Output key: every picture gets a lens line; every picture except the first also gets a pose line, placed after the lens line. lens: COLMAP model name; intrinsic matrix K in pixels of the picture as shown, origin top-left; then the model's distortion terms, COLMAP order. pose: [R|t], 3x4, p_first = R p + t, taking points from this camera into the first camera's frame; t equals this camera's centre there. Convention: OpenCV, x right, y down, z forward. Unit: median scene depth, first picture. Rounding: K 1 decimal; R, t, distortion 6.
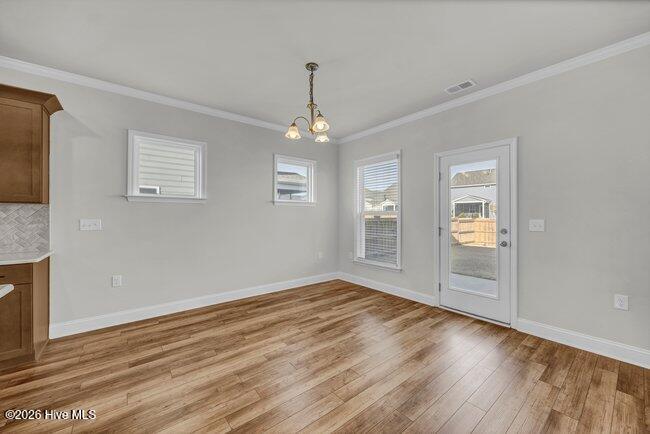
lens RADIAL K [[251.5, 0, 326.5], [0, 251.5, 214.3], [0, 0, 1]] dist [-0.002543, -0.000373]
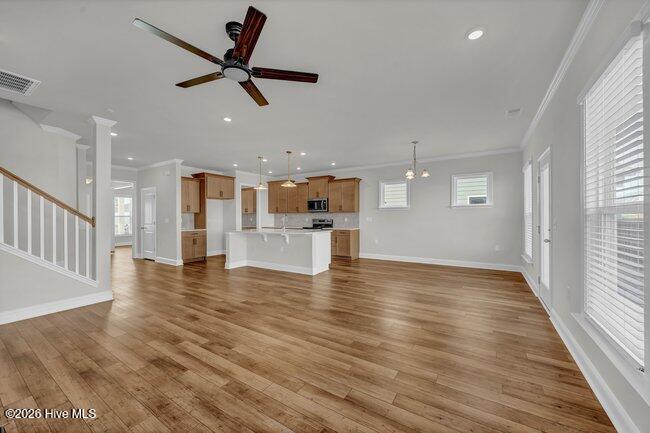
lens RADIAL K [[251.5, 0, 324.9], [0, 251.5, 215.6], [0, 0, 1]] dist [-0.002543, -0.000373]
pose [[0.310787, -0.004196, -0.950470, 1.368828], [0.007303, 0.999971, -0.002026, 0.001743], [0.950451, -0.006312, 0.310809, -0.265781]]
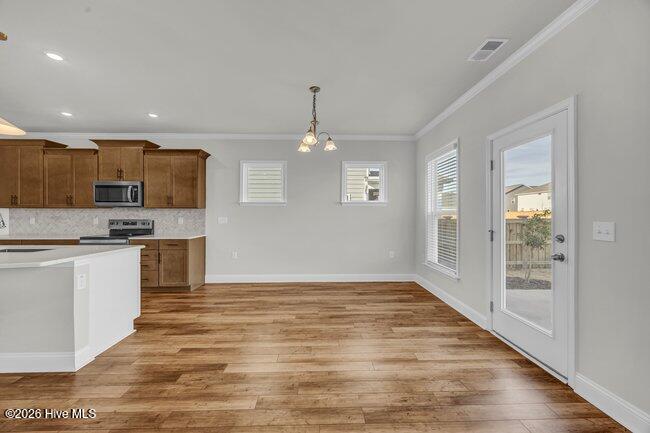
lens RADIAL K [[251.5, 0, 327.4], [0, 251.5, 212.2], [0, 0, 1]] dist [-0.002543, -0.000373]
pose [[0.794487, -0.005428, -0.607256, 0.595135], [0.002362, 0.999980, -0.005848, -0.000927], [0.607276, 0.003212, 0.794485, 0.080598]]
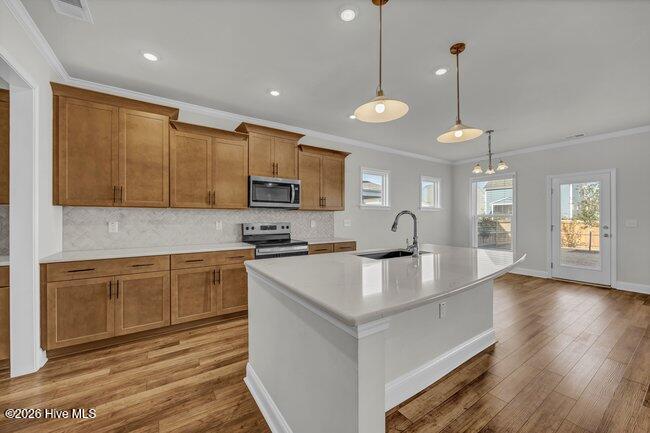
lens RADIAL K [[251.5, 0, 325.9], [0, 251.5, 217.2], [0, 0, 1]] dist [-0.002543, -0.000373]
pose [[0.995928, -0.000705, -0.090153, -0.861450], [0.000893, 0.999998, 0.002045, -0.000852], [0.090151, -0.002117, 0.995926, -0.693185]]
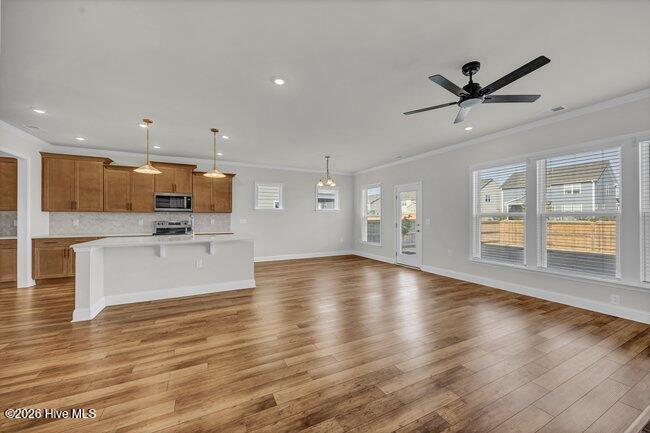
lens RADIAL K [[251.5, 0, 326.6], [0, 251.5, 216.0], [0, 0, 1]] dist [-0.002543, -0.000373]
pose [[0.977534, -0.000634, -0.210778, 0.379998], [0.000354, 0.999999, -0.001368, -0.004801], [0.210779, 0.001262, 0.977533, -1.186213]]
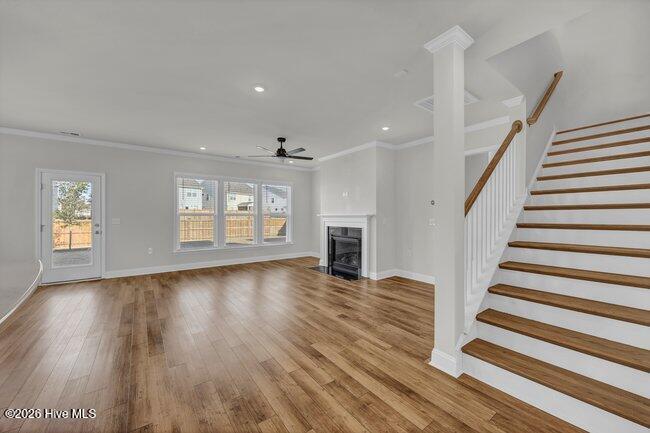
lens RADIAL K [[251.5, 0, 327.8], [0, 251.5, 217.1], [0, 0, 1]] dist [-0.002543, -0.000373]
pose [[0.036464, -0.001568, 0.999334, -0.929774], [-0.005344, 0.999984, 0.001764, -0.000812], [-0.999321, -0.005405, 0.036456, -0.633523]]
